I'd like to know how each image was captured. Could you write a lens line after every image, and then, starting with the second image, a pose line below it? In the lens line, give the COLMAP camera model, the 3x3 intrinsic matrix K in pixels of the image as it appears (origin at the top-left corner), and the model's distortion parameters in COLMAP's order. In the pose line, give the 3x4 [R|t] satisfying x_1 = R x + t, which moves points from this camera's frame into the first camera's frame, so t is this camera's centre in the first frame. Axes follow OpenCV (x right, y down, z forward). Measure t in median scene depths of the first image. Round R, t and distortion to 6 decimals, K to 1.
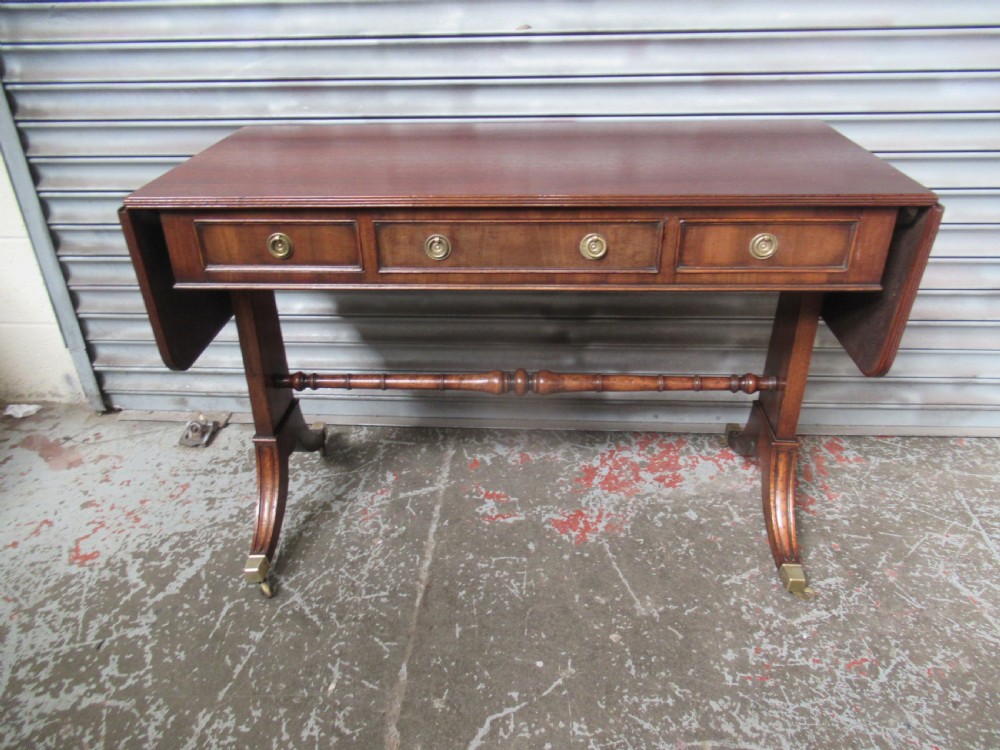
lens RADIAL K [[744.8, 0, 479.0], [0, 744.8, 380.4], [0, 0, 1]] dist [-0.004577, -0.002584]
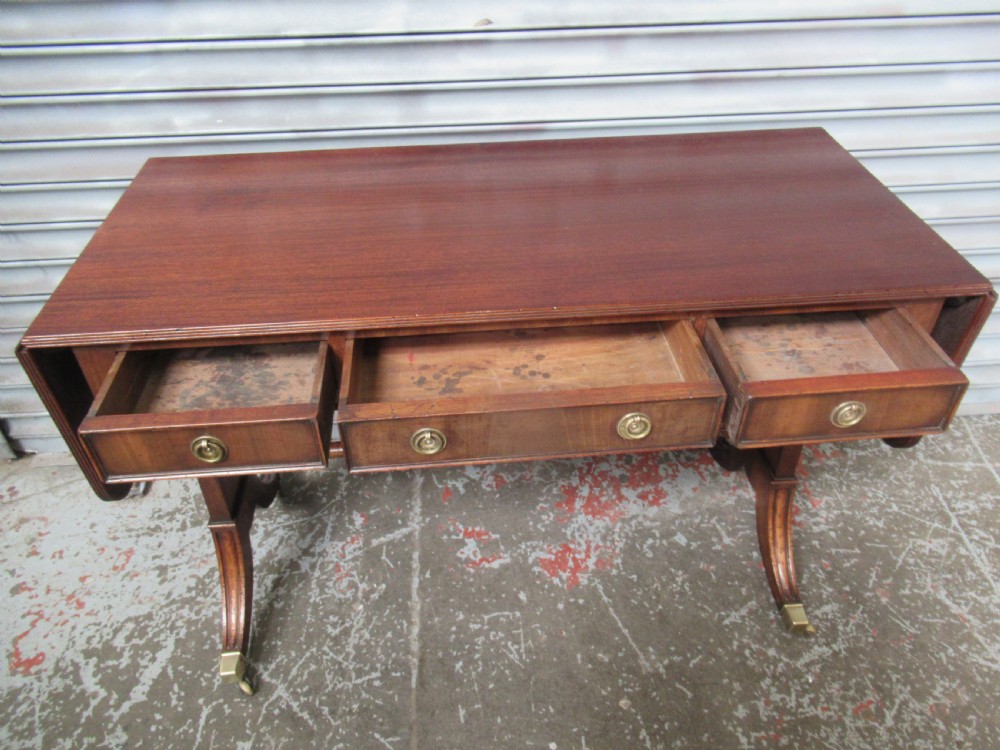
lens RADIAL K [[744.8, 0, 480.1], [0, 744.8, 382.6], [0, 0, 1]] dist [-0.004577, -0.002584]
pose [[0.990548, -0.084738, 0.107860, -0.063418], [0.065958, 0.983729, 0.167110, -0.209266], [-0.120266, -0.158417, 0.980021, 0.119911]]
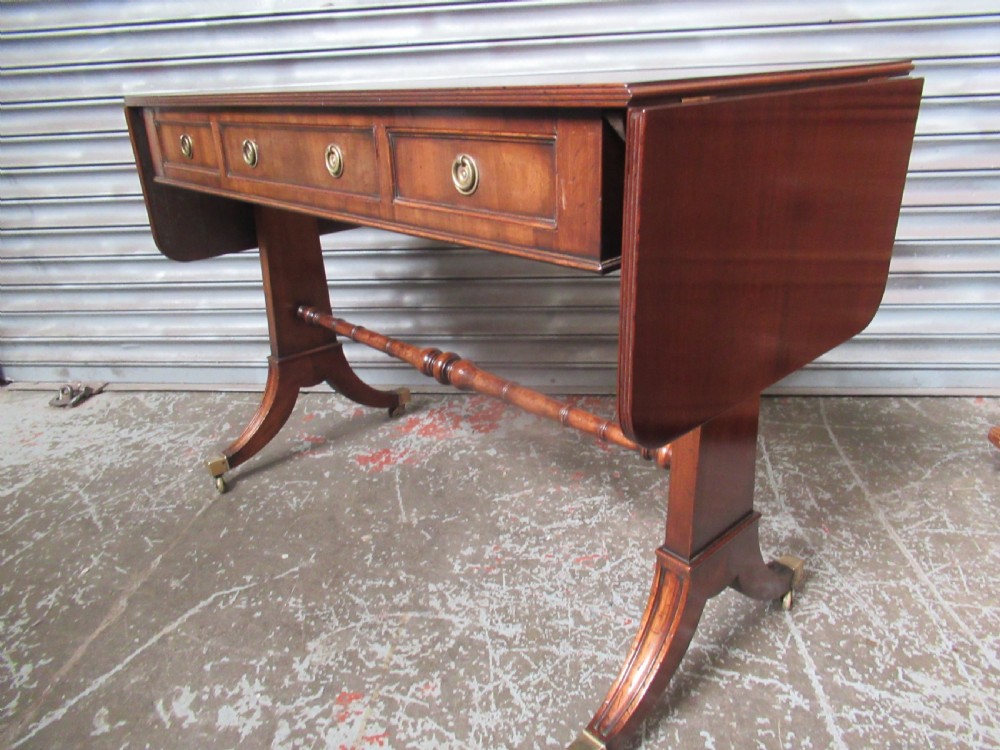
lens RADIAL K [[744.8, 0, 480.4], [0, 744.8, 379.4], [0, 0, 1]] dist [-0.004577, -0.002584]
pose [[0.998272, 0.004497, -0.058593, 0.347272], [-0.011915, 0.991846, -0.126880, 0.222612], [0.057545, 0.127359, 0.990186, -0.035298]]
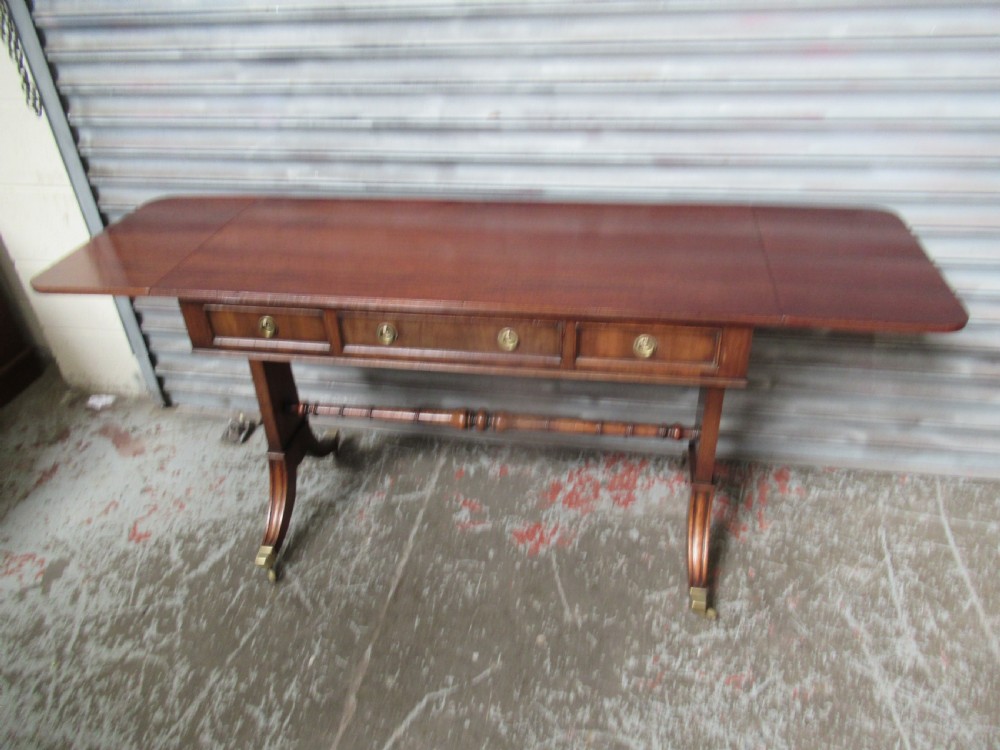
lens RADIAL K [[744.8, 0, 477.5], [0, 744.8, 376.6], [0, 0, 1]] dist [-0.004577, -0.002584]
pose [[0.992587, 0.041823, -0.114109, 0.174245], [-0.033516, 0.996712, 0.073774, -0.147725], [0.116819, -0.069402, 0.990725, -0.167132]]
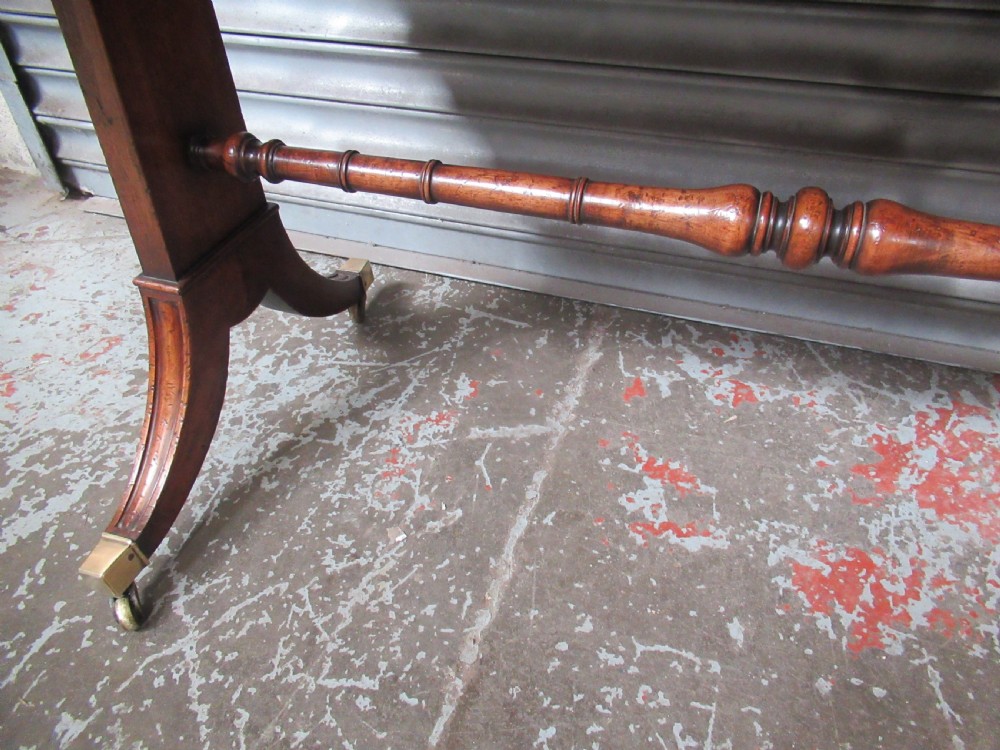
lens RADIAL K [[744.8, 0, 484.1], [0, 744.8, 375.4], [0, 0, 1]] dist [-0.004577, -0.002584]
pose [[0.965180, 0.168132, -0.200399, -0.006610], [-0.124185, 0.968761, 0.214663, 0.012828], [0.230231, -0.182301, 0.955908, 0.600852]]
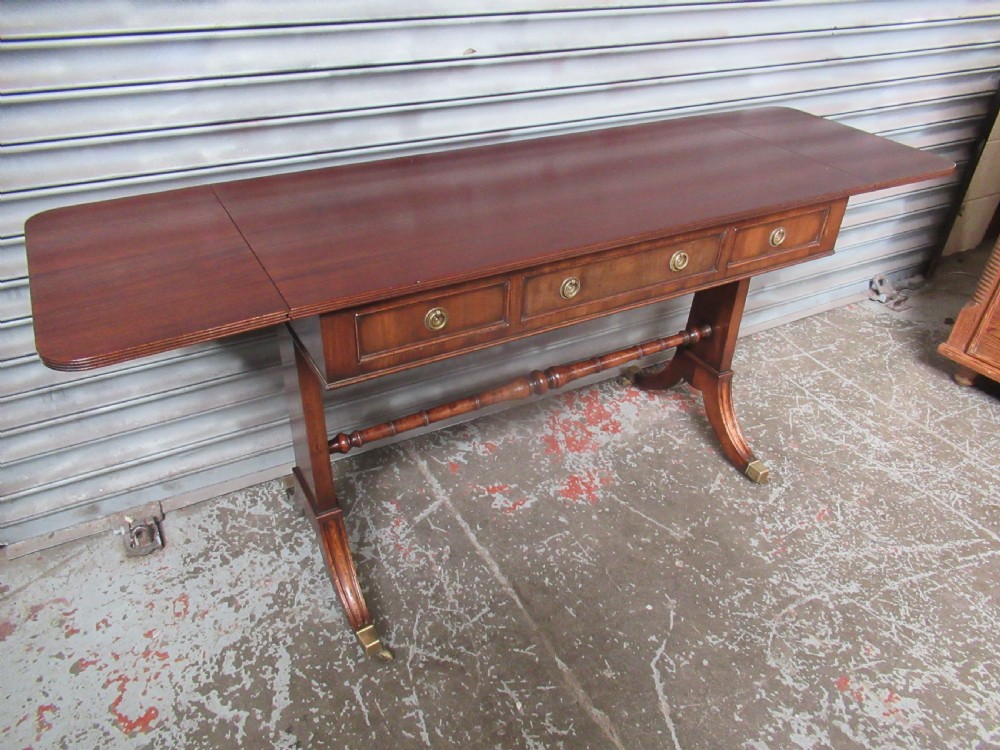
lens RADIAL K [[744.8, 0, 481.9], [0, 744.8, 386.6], [0, 0, 1]] dist [-0.004577, -0.002584]
pose [[0.838933, -0.270864, 0.472043, -0.514566], [0.229626, 0.962535, 0.144213, -0.163686], [-0.493420, -0.012591, 0.869700, 0.081774]]
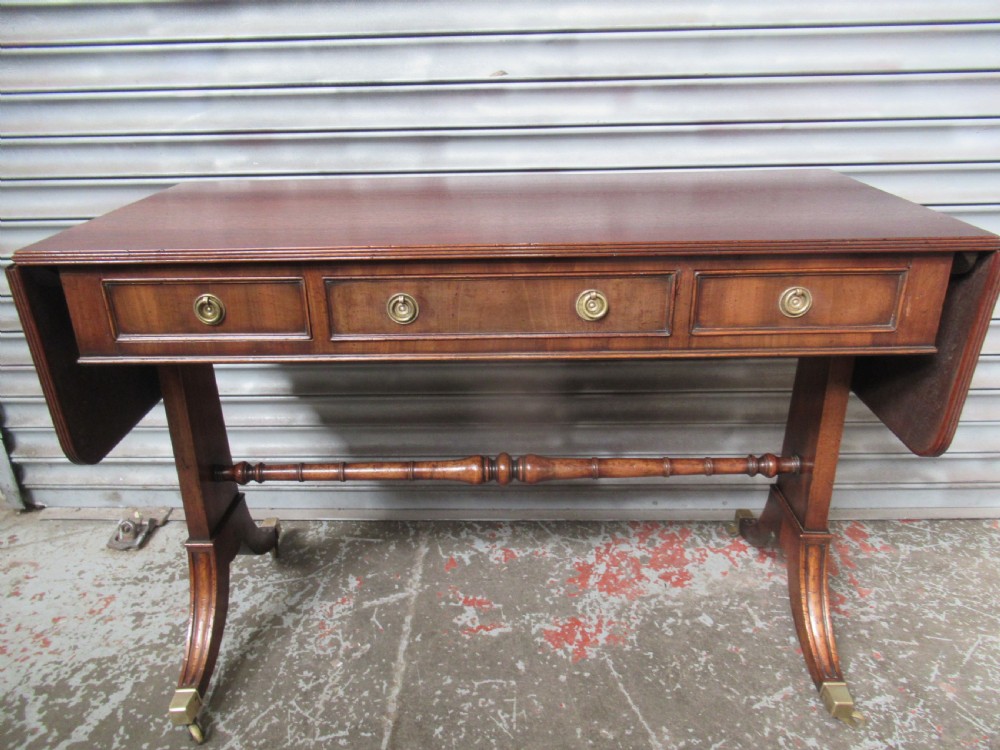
lens RADIAL K [[744.8, 0, 481.1], [0, 744.8, 379.9], [0, 0, 1]] dist [-0.004577, -0.002584]
pose [[0.999151, -0.015539, 0.038160, -0.001240], [0.019528, 0.994123, -0.106483, -0.008249], [-0.036281, 0.107138, 0.993582, 0.136199]]
